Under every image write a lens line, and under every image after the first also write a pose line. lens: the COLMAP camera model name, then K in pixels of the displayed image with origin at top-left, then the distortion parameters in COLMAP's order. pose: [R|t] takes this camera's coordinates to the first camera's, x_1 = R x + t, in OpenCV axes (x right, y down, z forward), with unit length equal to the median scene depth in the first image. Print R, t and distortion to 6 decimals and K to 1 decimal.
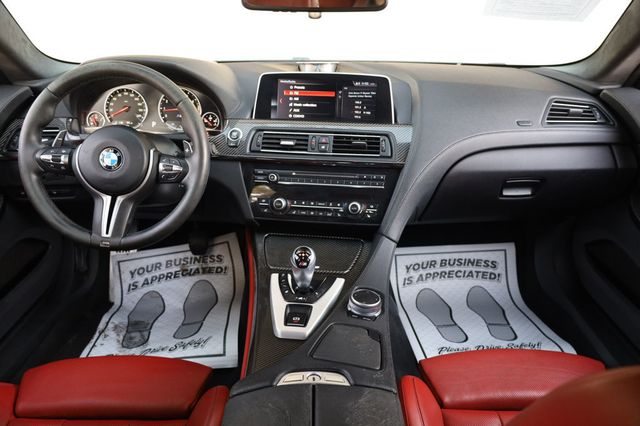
lens RADIAL K [[537.1, 0, 324.9], [0, 537.1, 215.9], [0, 0, 1]] dist [0.002109, 0.006401]
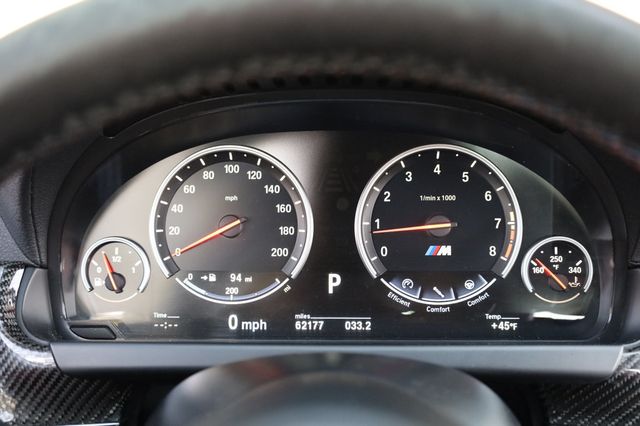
lens RADIAL K [[644.2, 0, 319.4], [0, 644.2, 211.6], [0, 0, 1]] dist [-0.036429, 0.000000]
pose [[0.999920, -0.009668, -0.008139, -0.341881], [0.008179, 0.986027, -0.166382, -0.161983], [0.009634, 0.166302, 0.986028, 0.727642]]
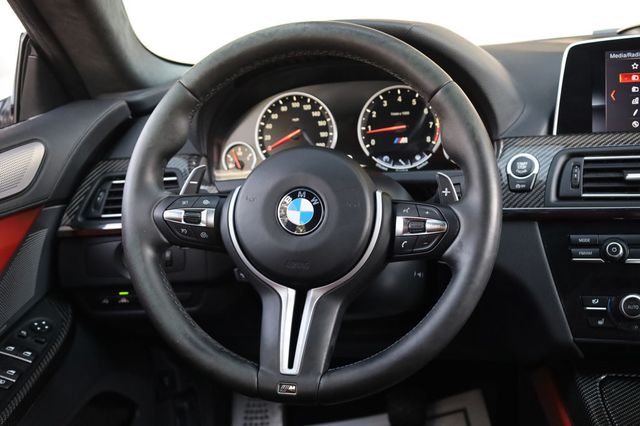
lens RADIAL K [[972.7, 0, 320.9], [0, 972.7, 211.8], [0, 0, 1]] dist [0.004286, 0.000000]
pose [[0.978377, -0.044527, -0.201982, -0.170811], [0.006222, 0.982446, -0.186442, 0.050305], [0.206738, 0.181154, 0.961480, 0.130884]]
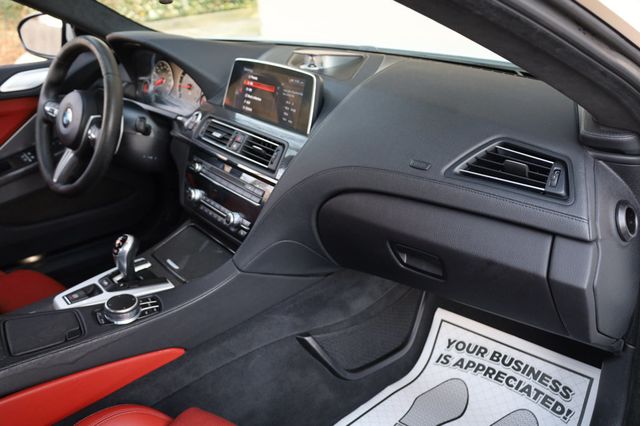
lens RADIAL K [[601.3, 0, 322.4], [0, 601.3, 211.9], [0, 0, 1]] dist [0.011171, 0.000000]
pose [[0.688561, 0.252960, -0.679629, 0.782957], [-0.260895, 0.960847, 0.093307, -0.150721], [0.676623, 0.113064, 0.727598, 0.380874]]
